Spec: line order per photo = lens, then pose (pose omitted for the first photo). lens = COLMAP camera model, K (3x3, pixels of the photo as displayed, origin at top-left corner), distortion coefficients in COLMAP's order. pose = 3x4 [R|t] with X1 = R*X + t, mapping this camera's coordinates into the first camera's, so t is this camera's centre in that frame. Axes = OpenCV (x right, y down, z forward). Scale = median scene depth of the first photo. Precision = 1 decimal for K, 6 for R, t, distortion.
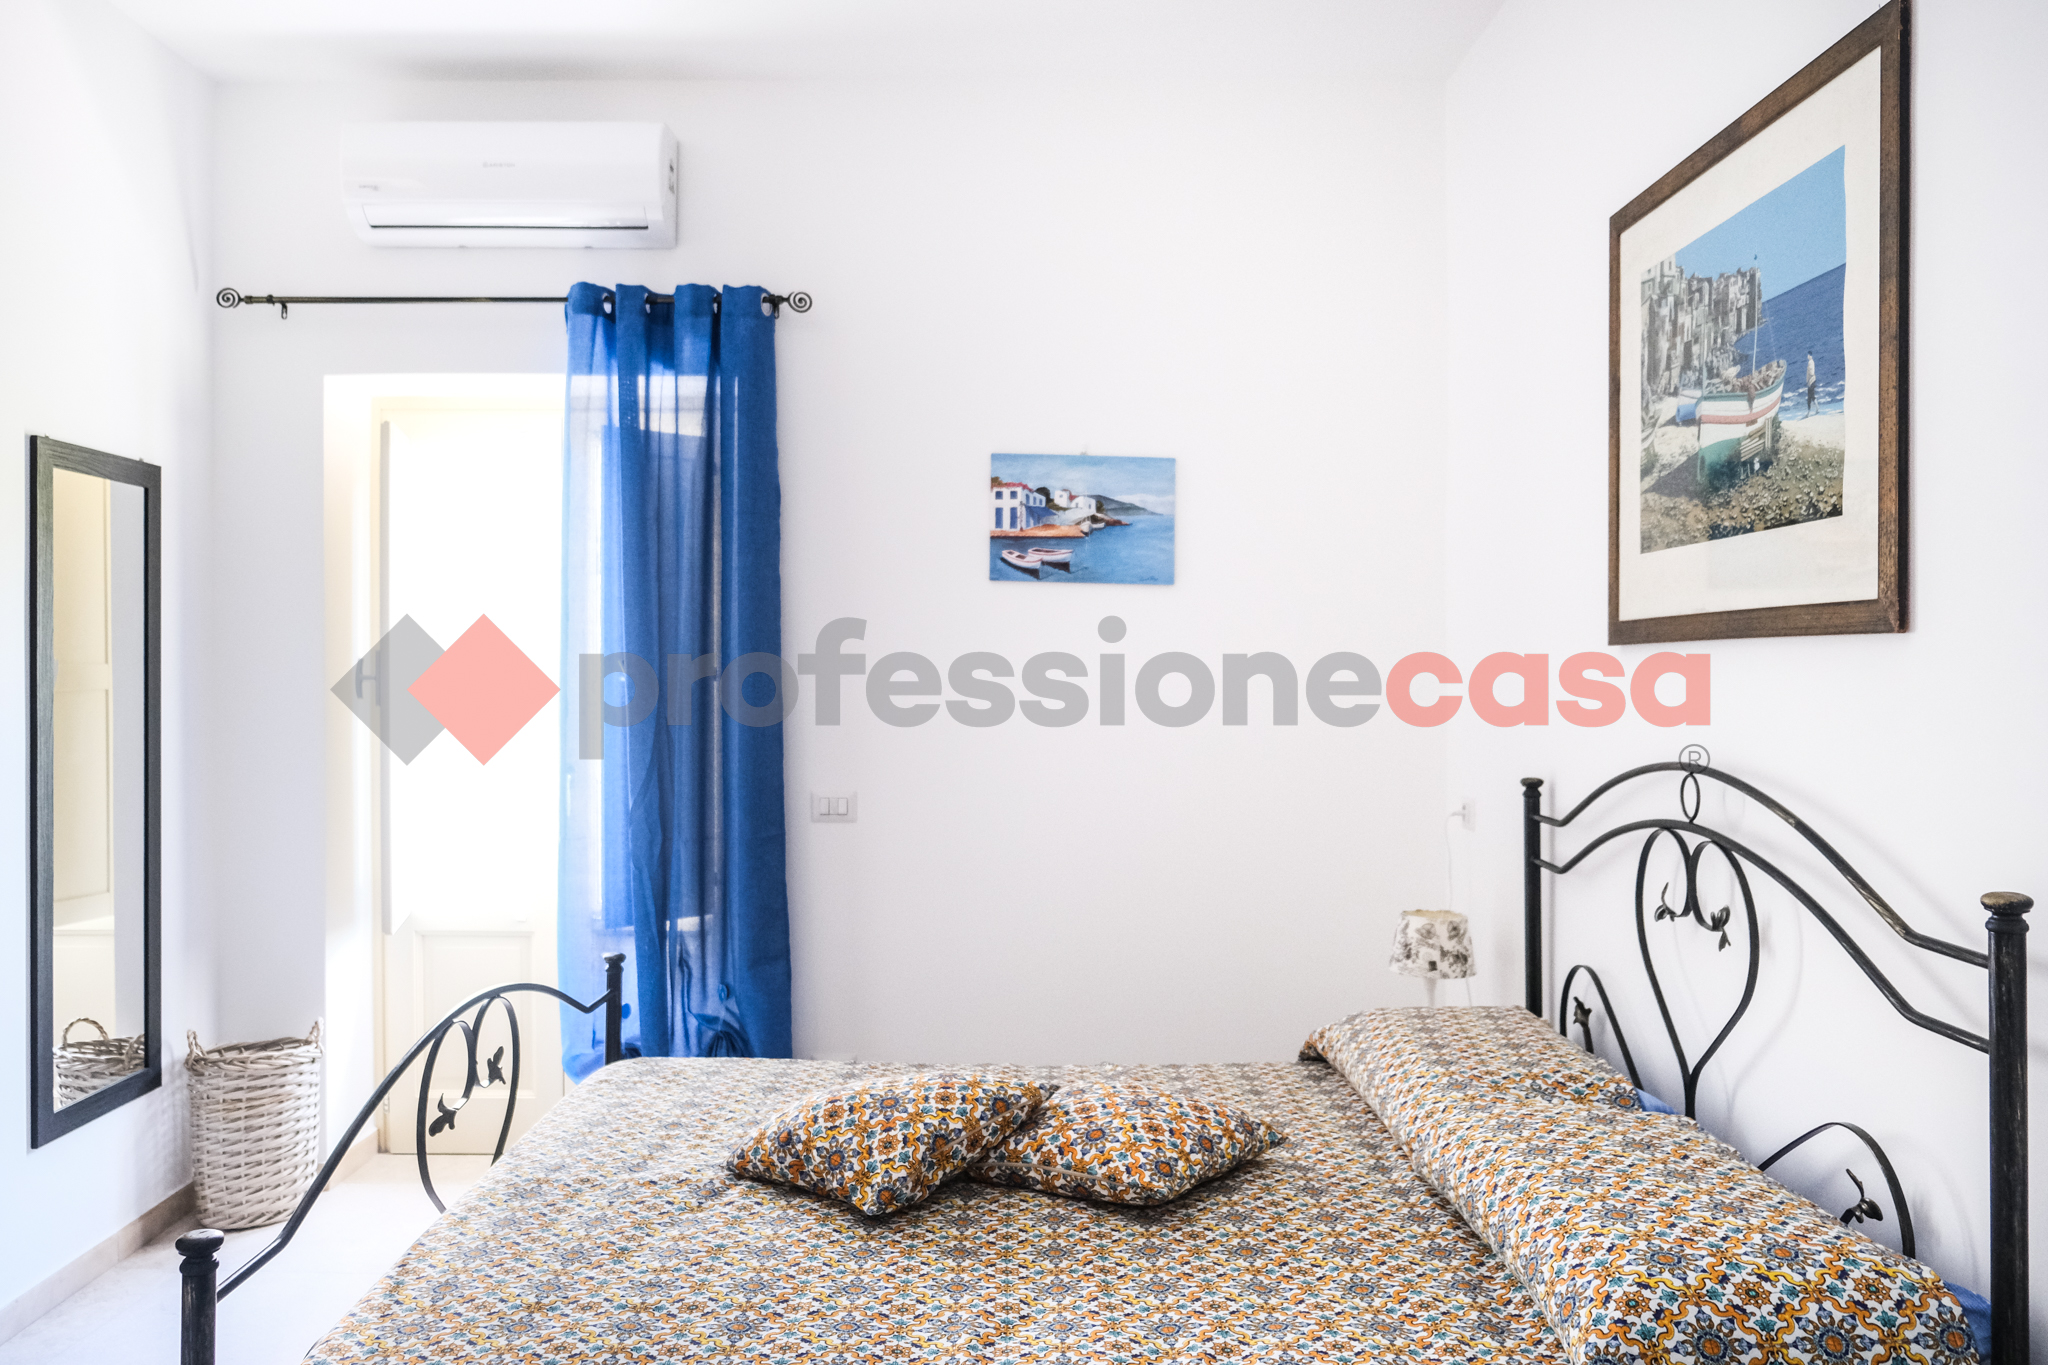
lens RADIAL K [[1601.4, 0, 1016.8], [0, 1601.4, 684.8], [0, 0, 1]] dist [-0.009091, 0.006855]
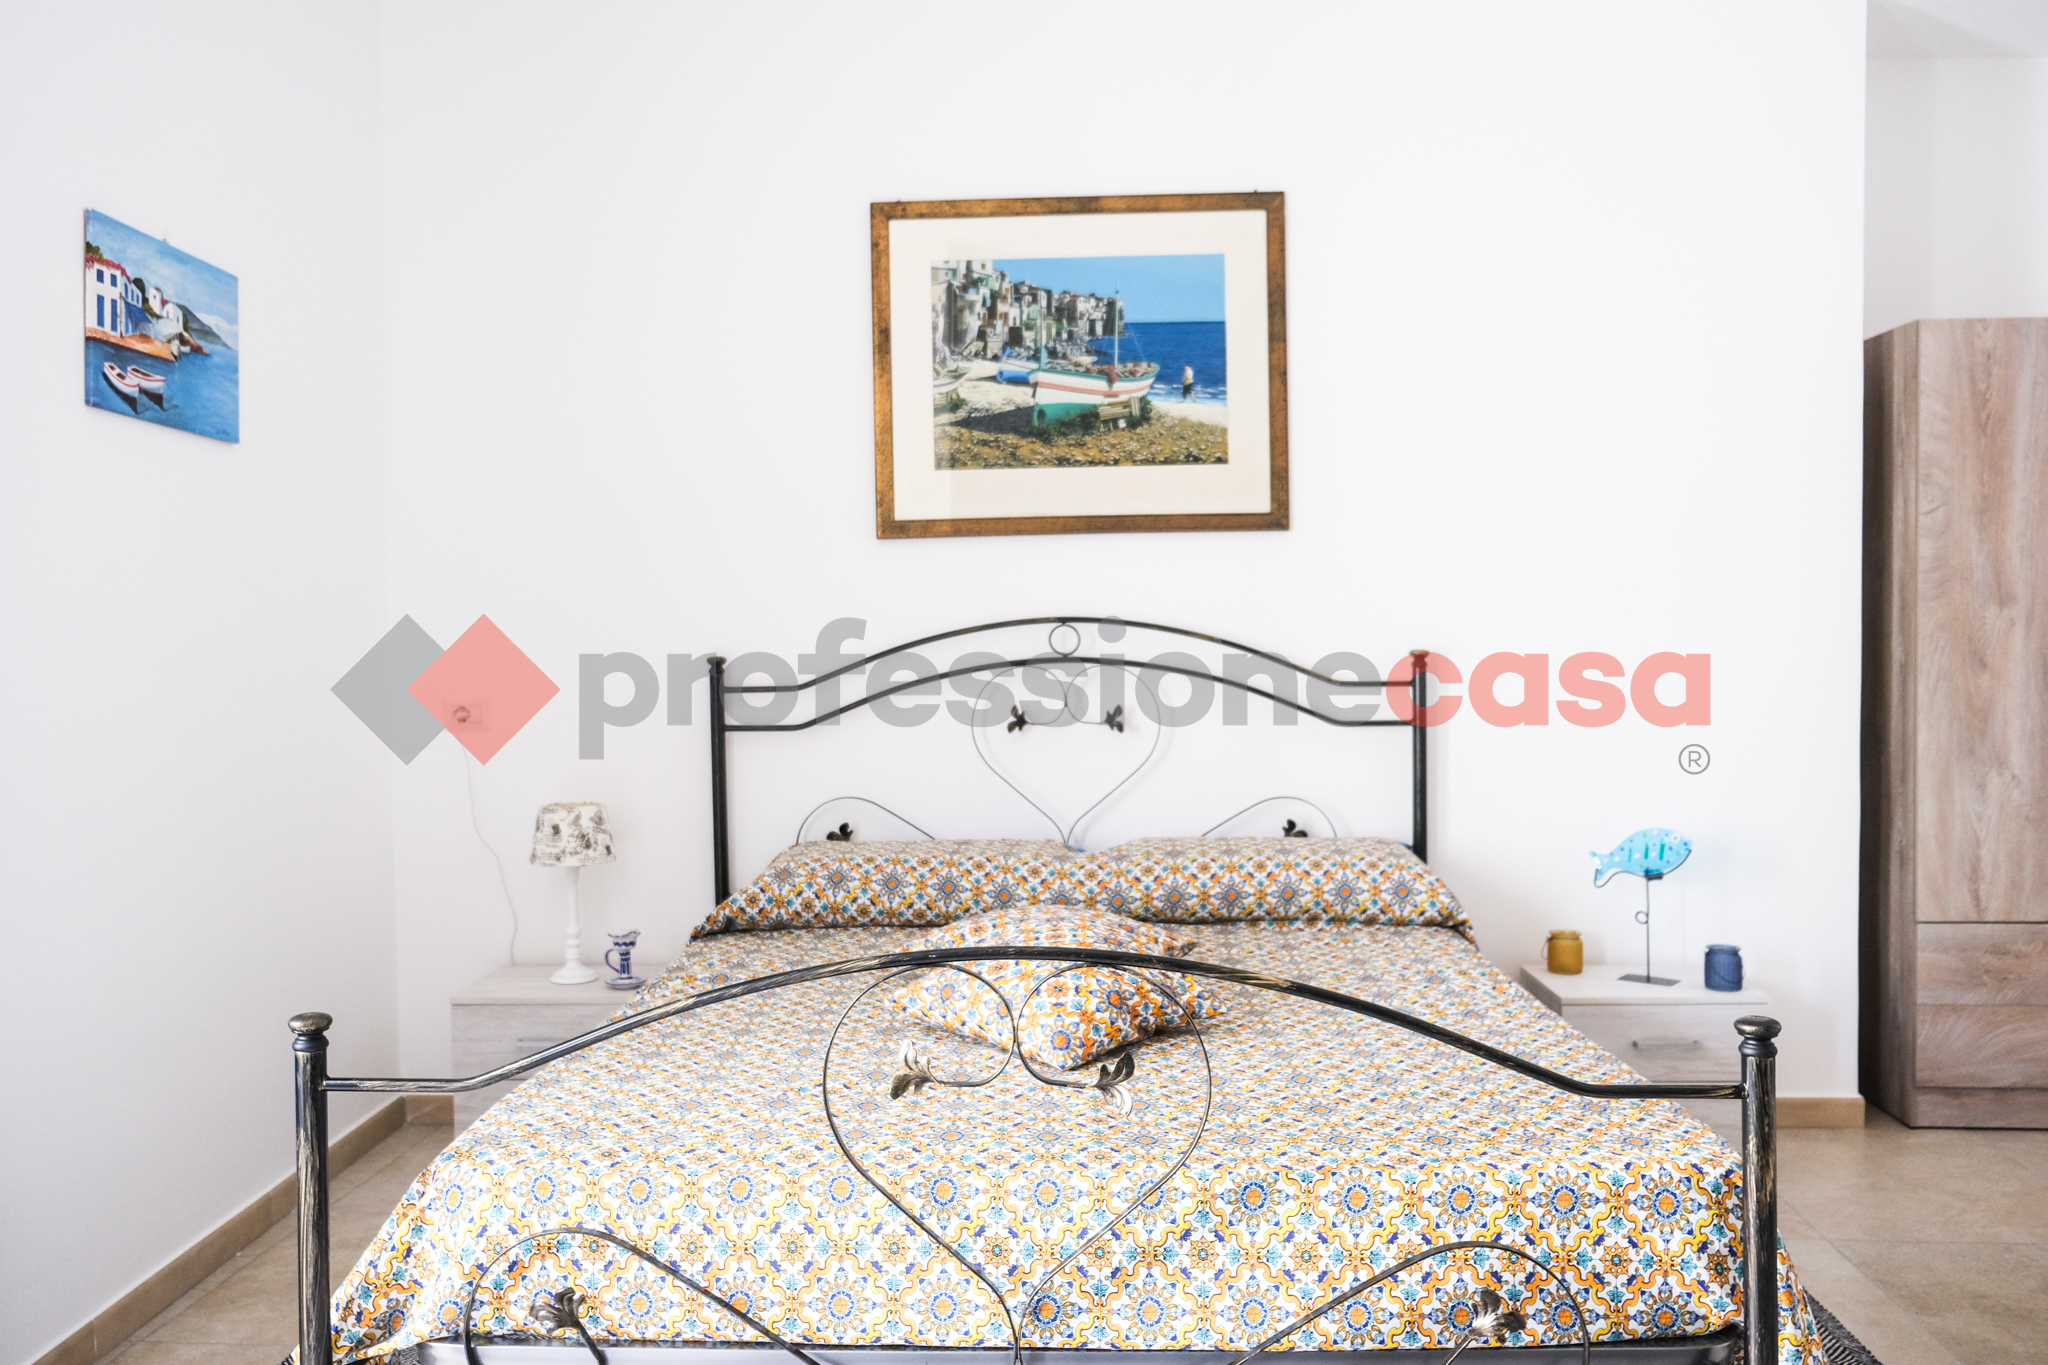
lens RADIAL K [[1601.4, 0, 1016.4], [0, 1601.4, 670.0], [0, 0, 1]] dist [-0.009091, 0.006855]
pose [[0.028986, -0.031438, 0.999085, -0.923337], [0.027439, 0.999154, 0.030644, 0.044598], [-0.999203, 0.026526, 0.029825, 0.866411]]
